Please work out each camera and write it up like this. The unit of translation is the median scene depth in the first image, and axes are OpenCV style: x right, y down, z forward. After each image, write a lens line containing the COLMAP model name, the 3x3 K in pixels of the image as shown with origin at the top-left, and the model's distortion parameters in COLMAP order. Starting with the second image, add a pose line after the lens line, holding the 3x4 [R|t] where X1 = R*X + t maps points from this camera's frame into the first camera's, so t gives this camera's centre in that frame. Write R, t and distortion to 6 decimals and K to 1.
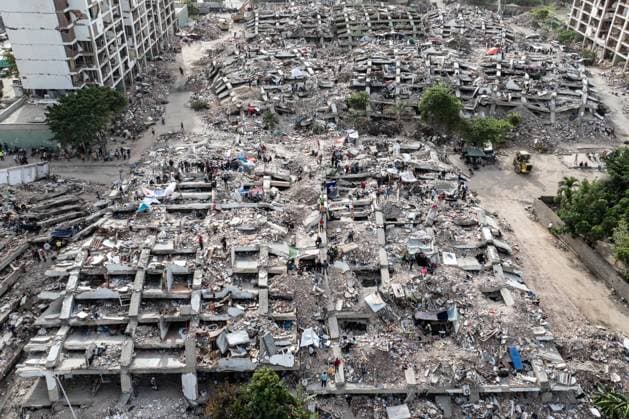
lens RADIAL K [[512.7, 0, 331.1], [0, 512.7, 197.4], [0, 0, 1]] dist [-0.020076, -0.000146]
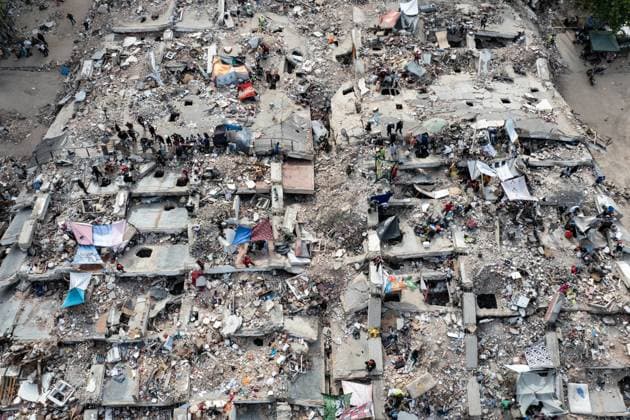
lens RADIAL K [[513.5, 0, 328.2], [0, 513.5, 193.7], [0, 0, 1]] dist [-0.020076, -0.000146]
pose [[0.999798, 0.014120, -0.014292, -0.038776], [-0.004474, 0.850010, 0.526748, -0.232470], [0.019586, -0.526577, 0.849901, 0.331287]]
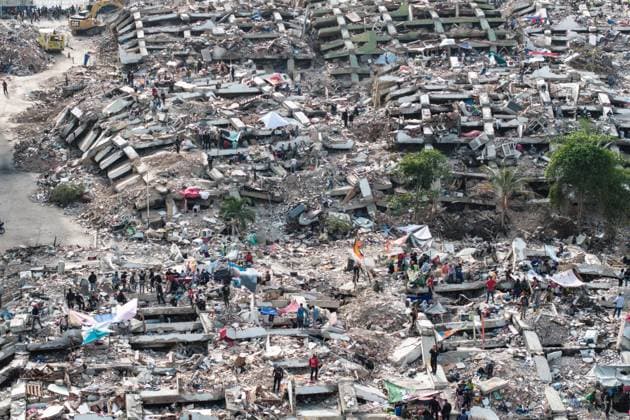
lens RADIAL K [[1426.6, 0, 278.1], [0, 1426.6, 201.0], [0, 0, 1]] dist [-0.089048, 0.000000]
pose [[0.998029, -0.030148, 0.055036, -0.150072], [0.041695, 0.974033, -0.222533, 0.130304], [-0.046898, 0.224389, 0.973370, -0.285238]]
